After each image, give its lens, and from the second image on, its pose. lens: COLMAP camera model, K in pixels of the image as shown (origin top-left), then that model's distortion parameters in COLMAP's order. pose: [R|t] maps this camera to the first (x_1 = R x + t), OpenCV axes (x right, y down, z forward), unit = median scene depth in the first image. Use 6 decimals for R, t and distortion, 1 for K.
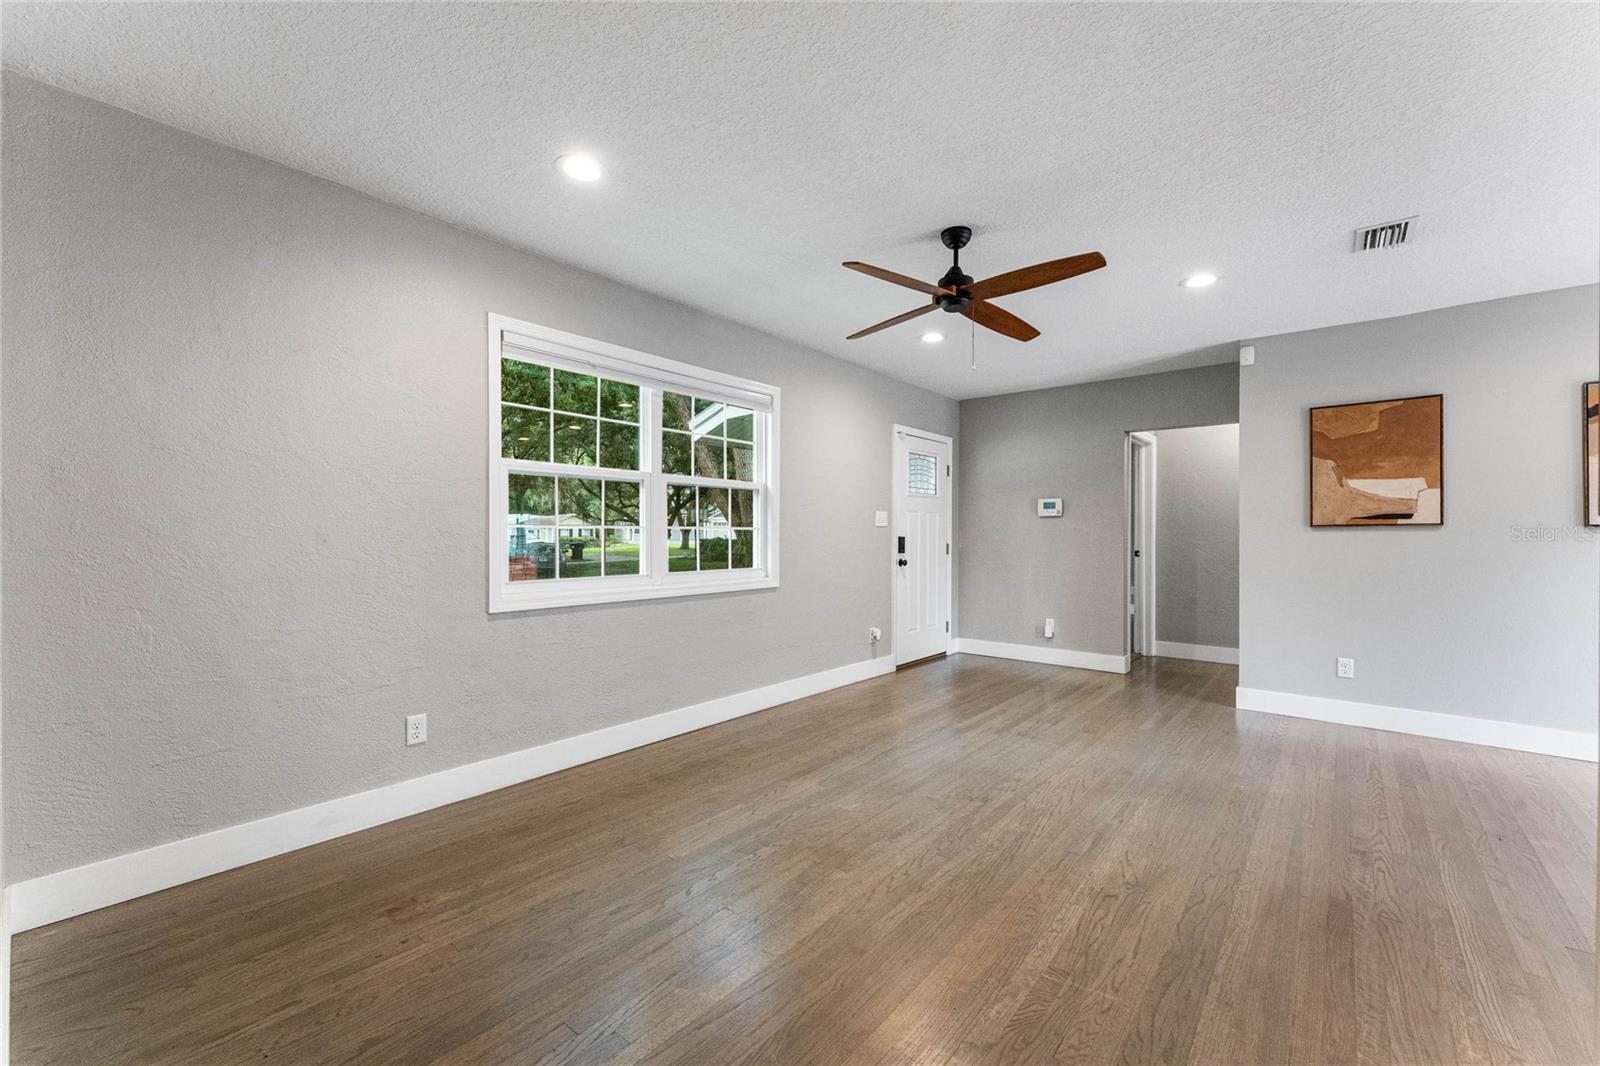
lens RADIAL K [[661.7, 0, 800.0], [0, 661.7, 533.0], [0, 0, 1]] dist [0.021165, 0.000166]
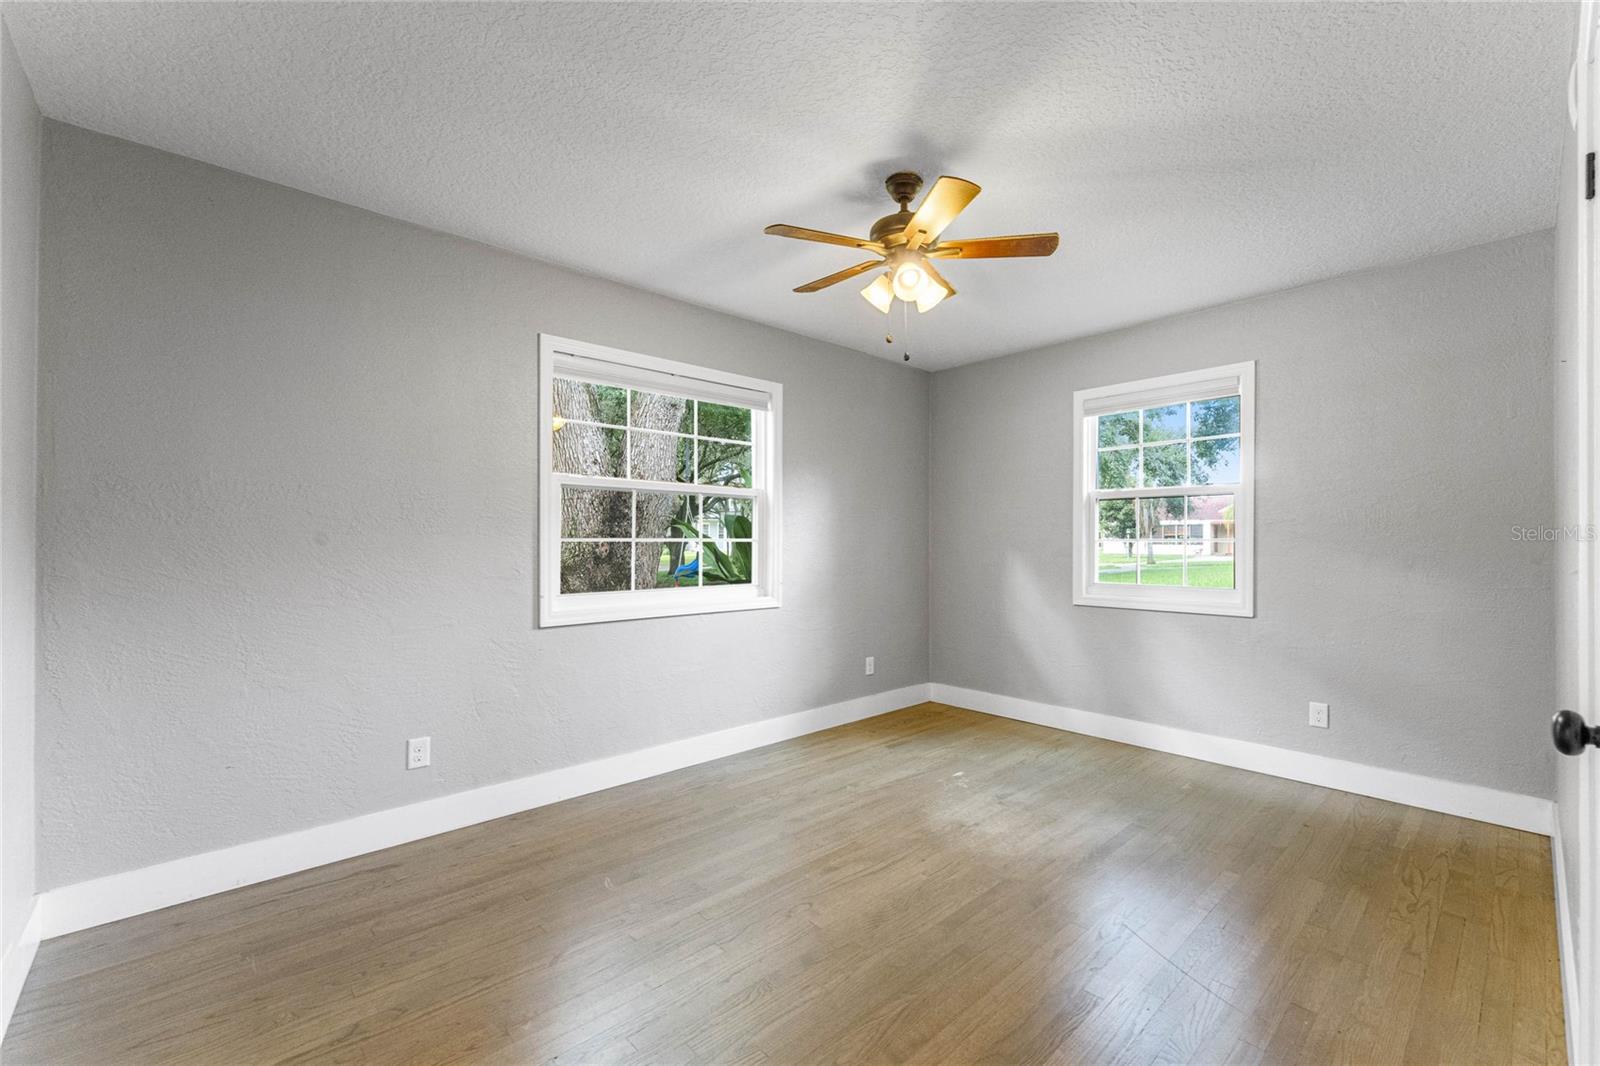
lens RADIAL K [[644.1, 0, 801.5], [0, 644.1, 510.6], [0, 0, 1]] dist [0.019307, -0.009981]
pose [[0.989672, -0.018011, -0.142213, 0.119424], [0.010612, 0.998559, -0.052614, 0.000383], [0.142956, 0.050561, 0.988437, 0.143321]]
